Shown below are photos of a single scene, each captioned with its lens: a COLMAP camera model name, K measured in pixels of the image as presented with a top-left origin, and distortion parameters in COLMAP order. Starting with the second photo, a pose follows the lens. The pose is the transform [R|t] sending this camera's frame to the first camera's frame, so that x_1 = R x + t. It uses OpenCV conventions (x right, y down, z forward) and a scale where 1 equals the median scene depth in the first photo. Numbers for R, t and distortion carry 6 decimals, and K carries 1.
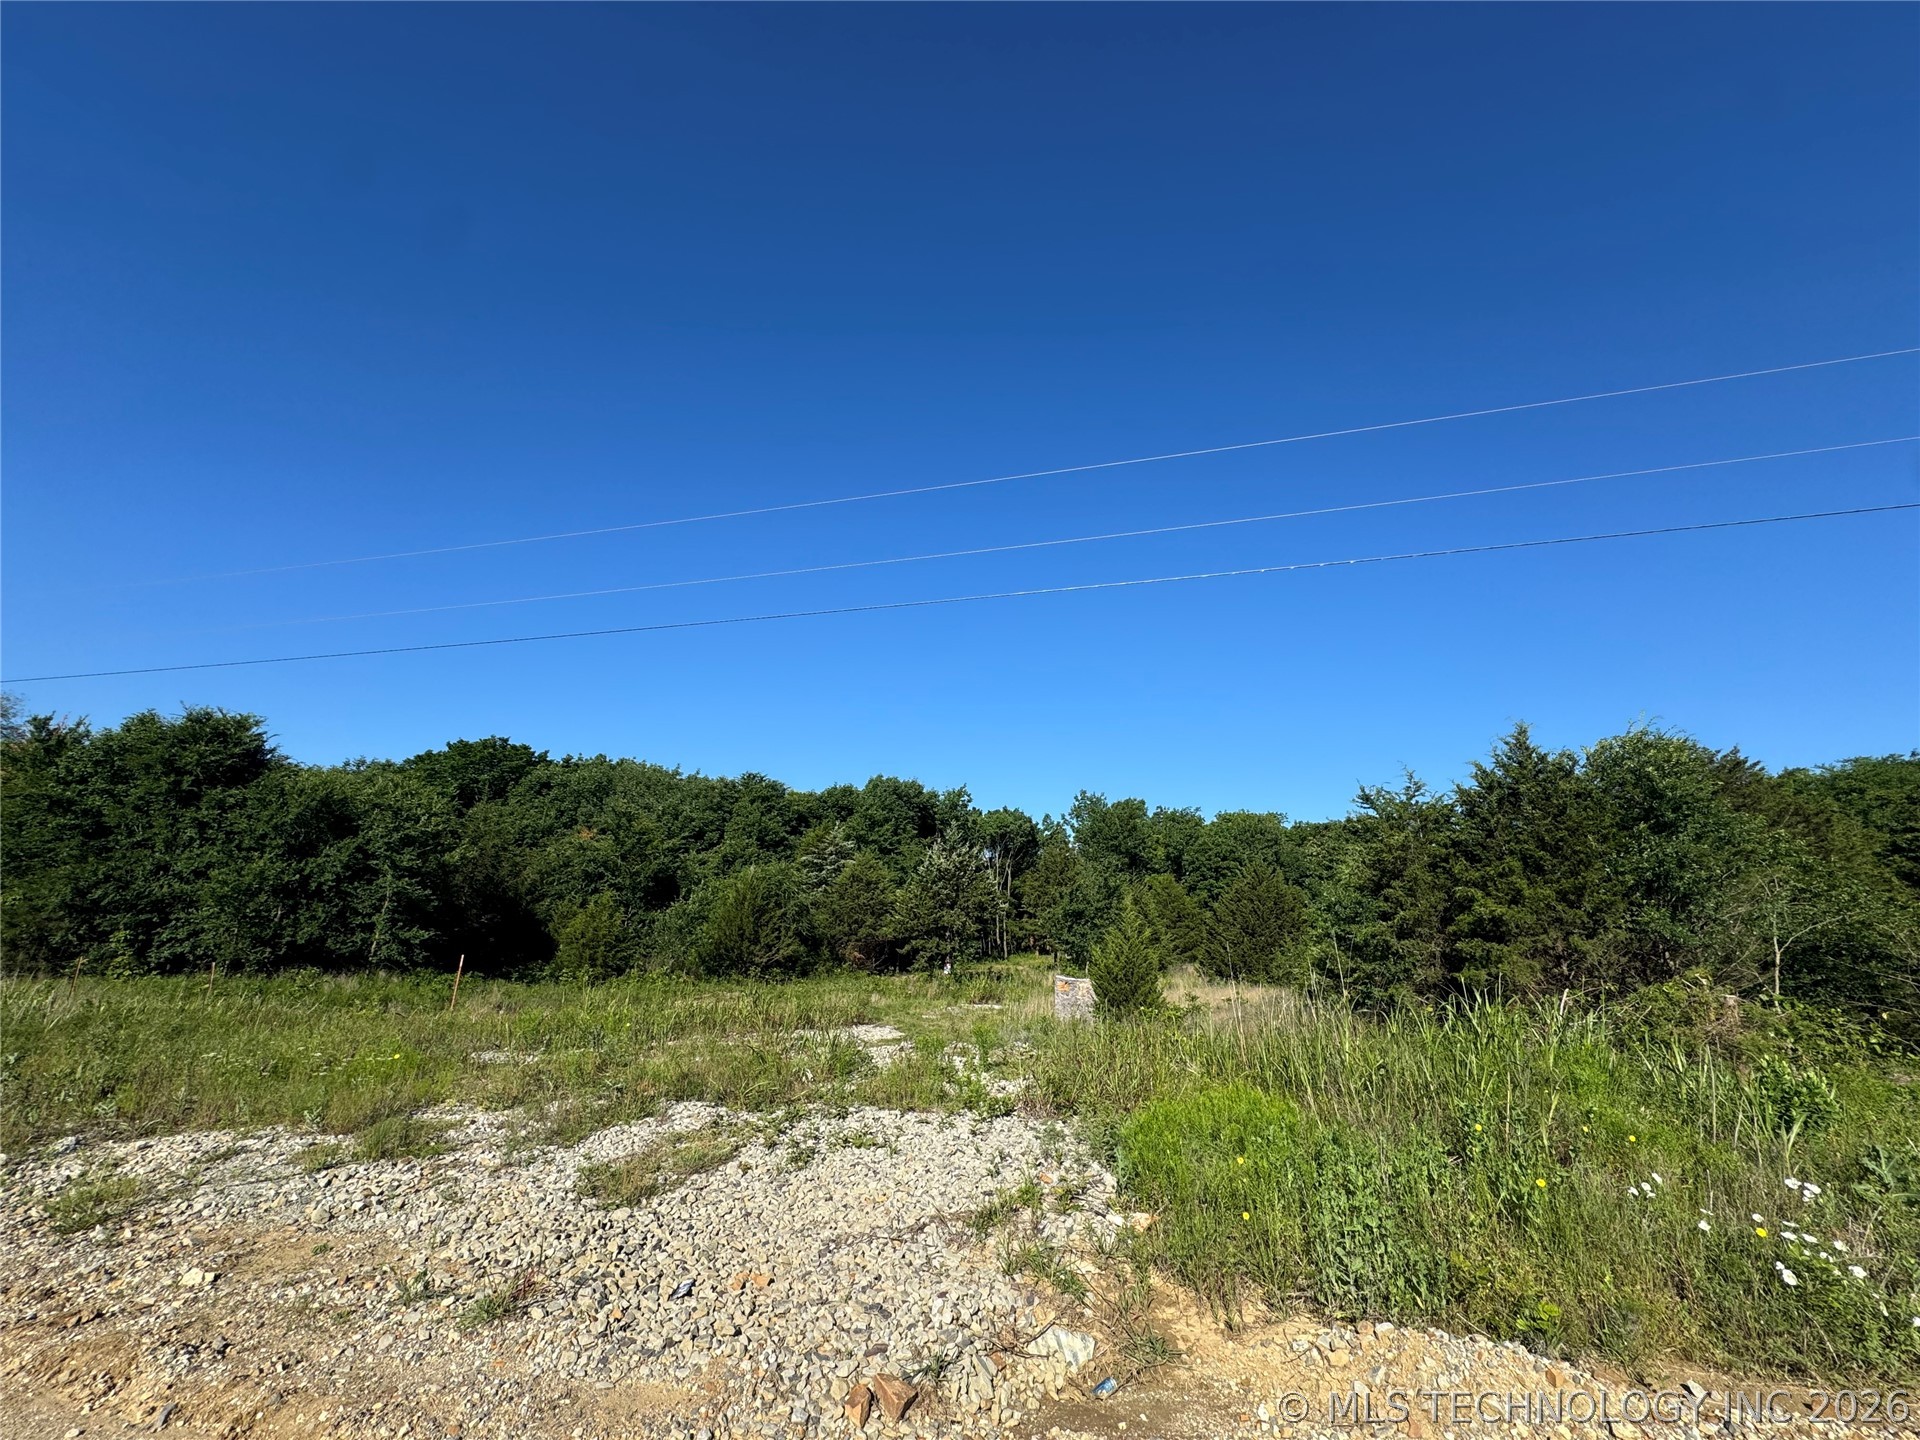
lens RADIAL K [[763.8, 0, 958.2], [0, 763.8, 721.0], [0, 0, 1]] dist [-0.001838, 0.000262]
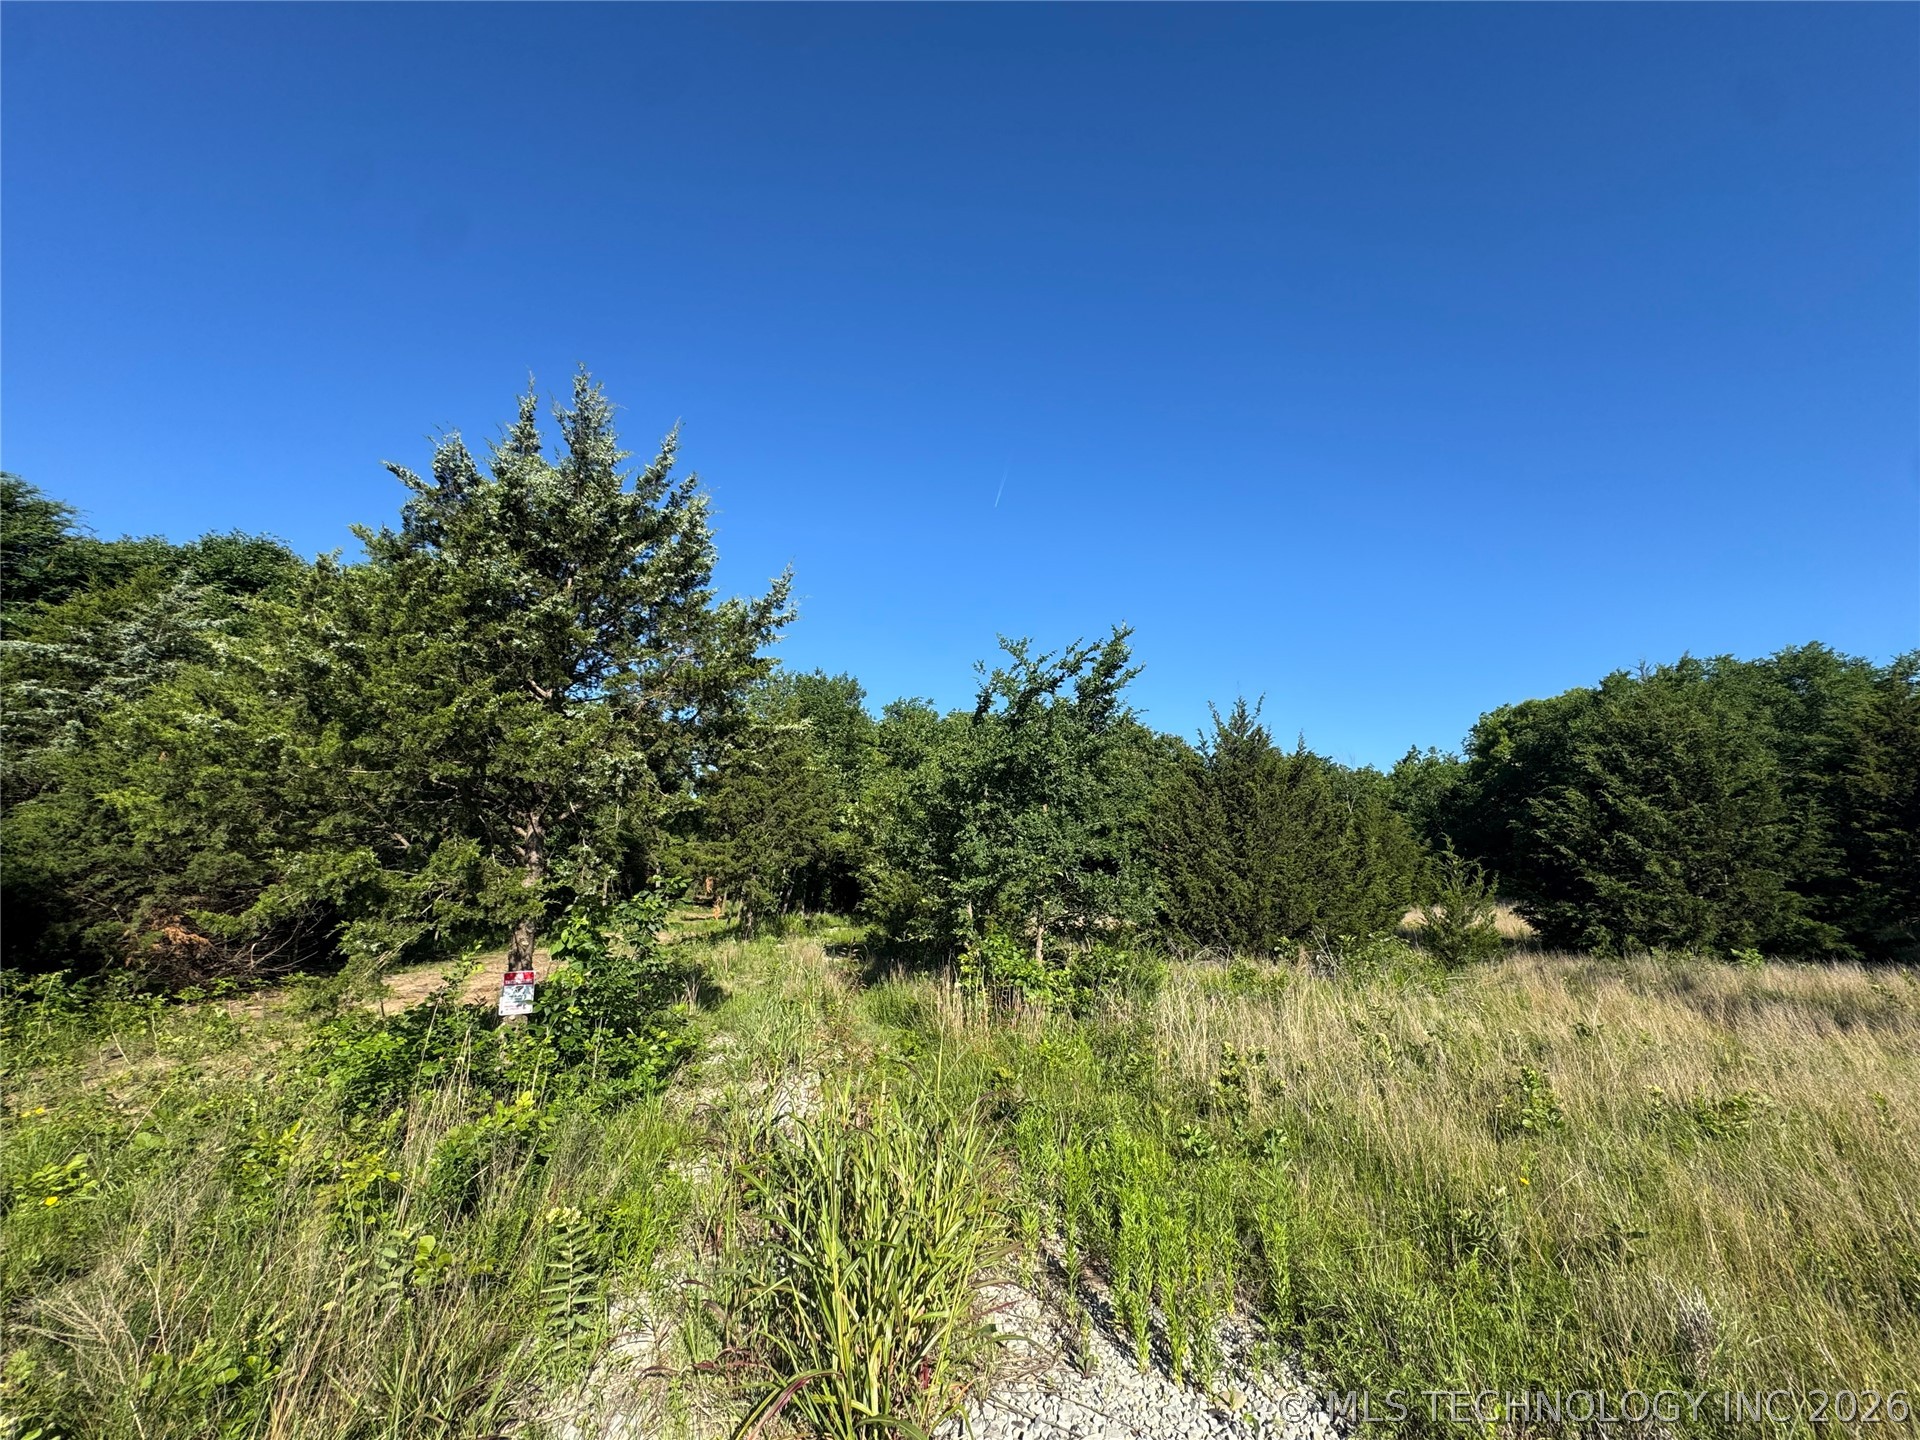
lens RADIAL K [[763.8, 0, 958.9], [0, 763.8, 723.4], [0, 0, 1]] dist [-0.001838, 0.000262]
pose [[0.867494, 0.085208, 0.490096, -0.074048], [-0.113069, 0.993208, 0.027458, 0.968088], [-0.484428, -0.079234, 0.871236, 3.190459]]
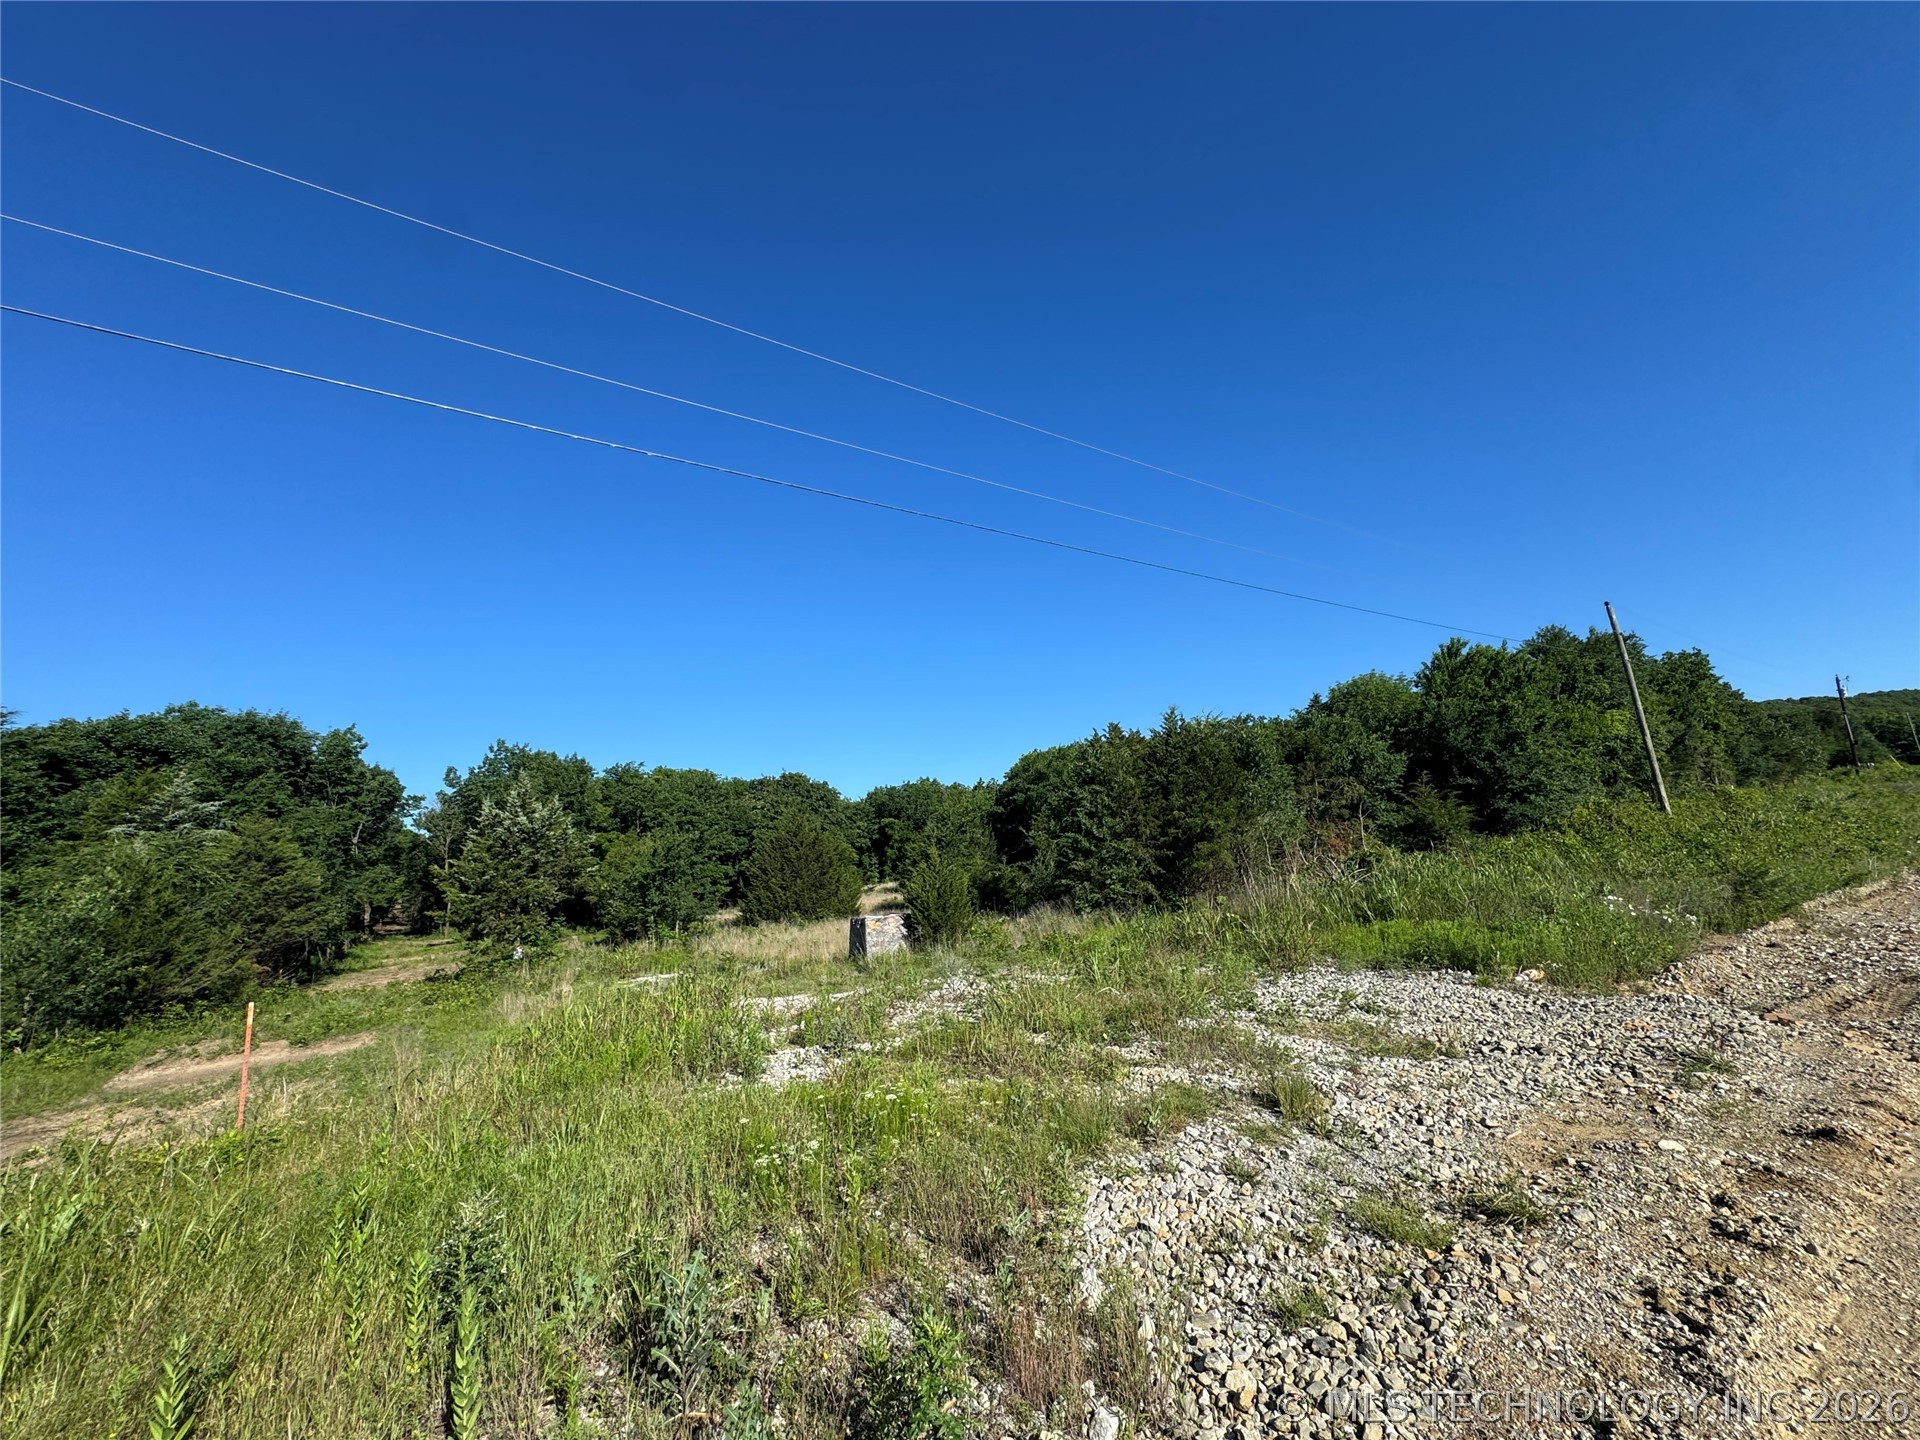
lens RADIAL K [[763.8, 0, 957.9], [0, 763.8, 722.3], [0, 0, 1]] dist [-0.001838, 0.000262]
pose [[0.648181, 0.060920, 0.759046, -1.414073], [-0.101218, 0.994842, 0.006590, 0.134129], [-0.754730, -0.081101, 0.651004, 0.635572]]
